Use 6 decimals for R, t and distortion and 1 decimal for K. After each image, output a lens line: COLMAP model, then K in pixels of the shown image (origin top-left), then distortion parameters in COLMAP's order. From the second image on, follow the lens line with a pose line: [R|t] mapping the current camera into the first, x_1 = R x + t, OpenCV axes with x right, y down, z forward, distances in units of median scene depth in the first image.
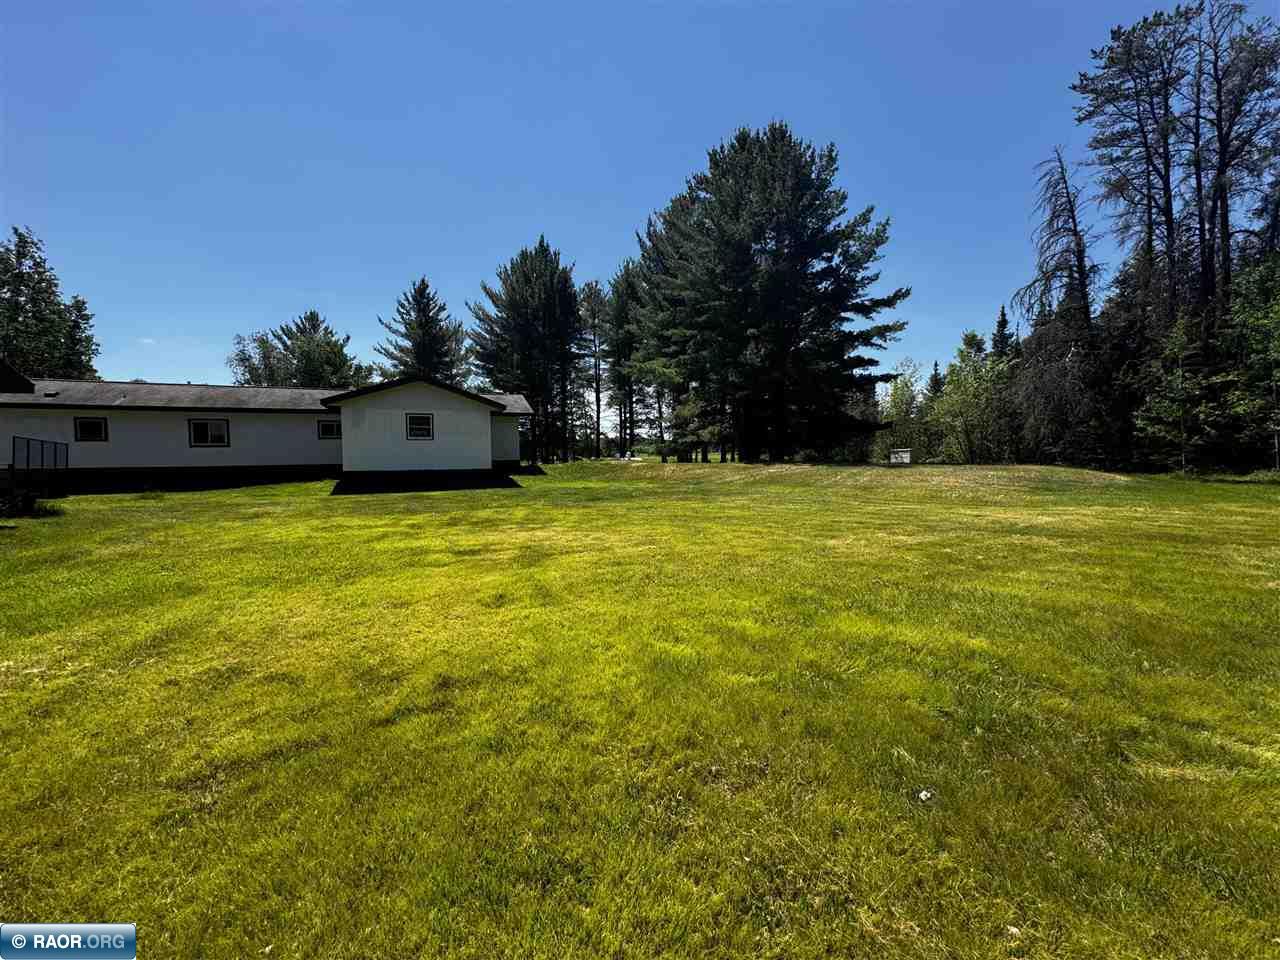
lens RADIAL K [[512.8, 0, 642.2], [0, 512.8, 479.2], [0, 0, 1]] dist [-0.003444, 0.000734]
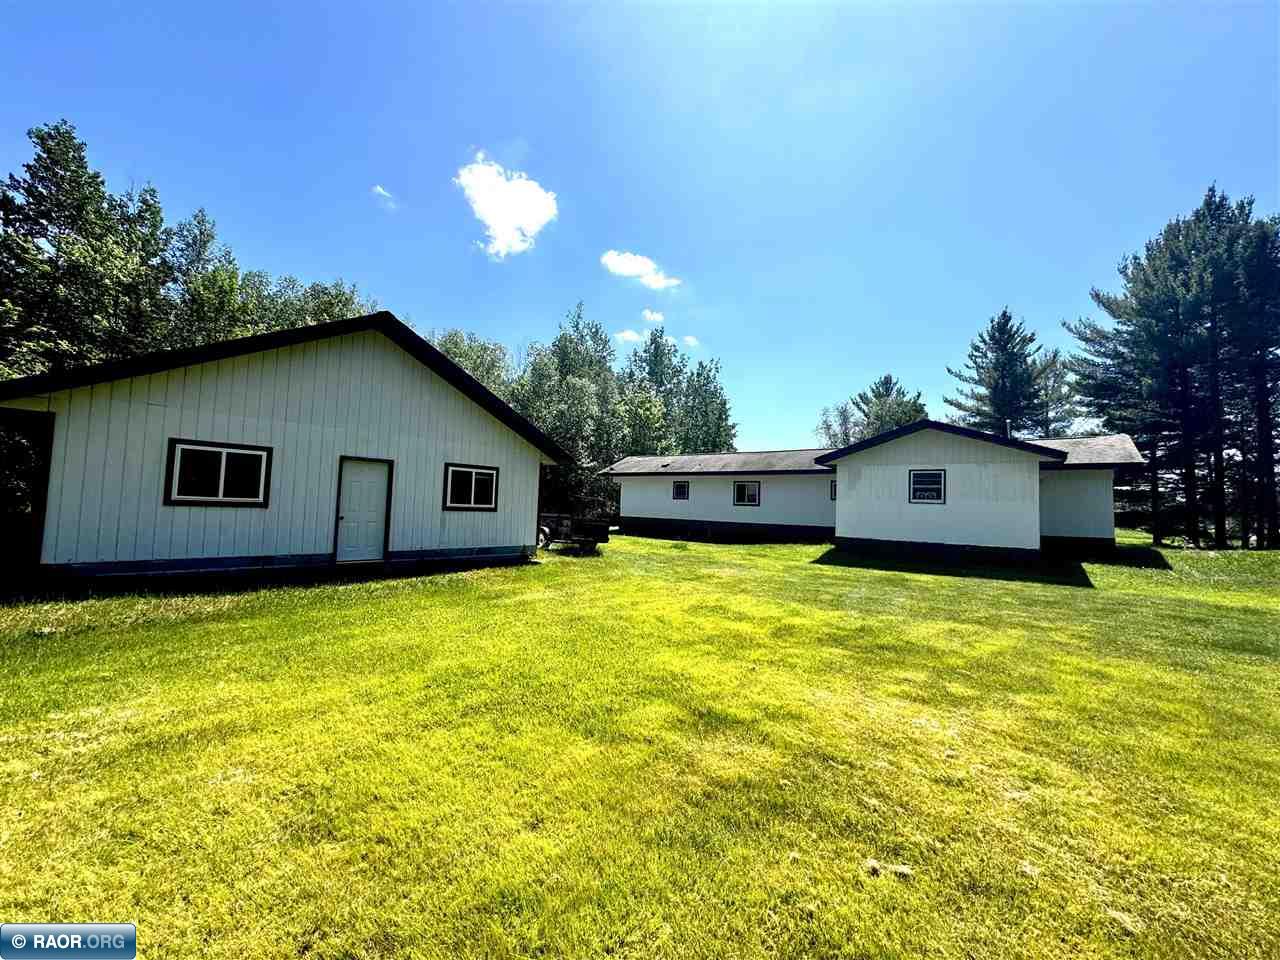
lens RADIAL K [[512.8, 0, 637.0], [0, 512.8, 481.6], [0, 0, 1]] dist [-0.003444, 0.000734]
pose [[0.473918, -0.017337, -0.880398, 0.020229], [-0.082326, 0.994555, -0.063901, -0.010503], [0.876712, 0.102764, 0.469910, 0.108697]]
